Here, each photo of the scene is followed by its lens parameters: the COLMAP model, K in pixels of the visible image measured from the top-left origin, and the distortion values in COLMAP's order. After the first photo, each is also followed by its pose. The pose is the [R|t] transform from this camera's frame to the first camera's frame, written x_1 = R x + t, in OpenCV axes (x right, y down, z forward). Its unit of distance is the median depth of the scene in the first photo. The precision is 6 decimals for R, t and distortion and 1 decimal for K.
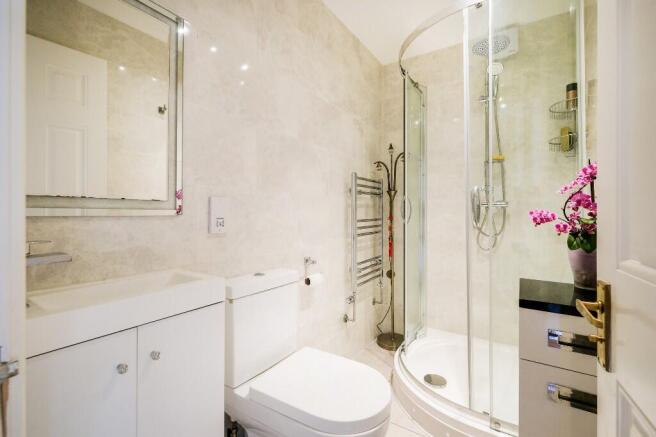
lens RADIAL K [[291.1, 0, 326.8], [0, 291.1, 213.3], [0, 0, 1]] dist [-0.003766, -0.000556]
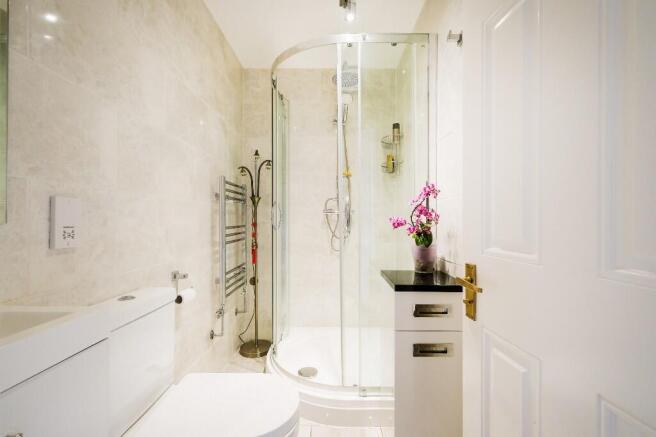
lens RADIAL K [[291.1, 0, 333.0], [0, 291.1, 220.3], [0, 0, 1]] dist [-0.003766, -0.000556]
pose [[0.833949, -0.002391, 0.551836, -0.146145], [0.001822, 0.999997, 0.001580, 0.000584], [-0.551838, -0.000312, 0.833951, 0.032479]]
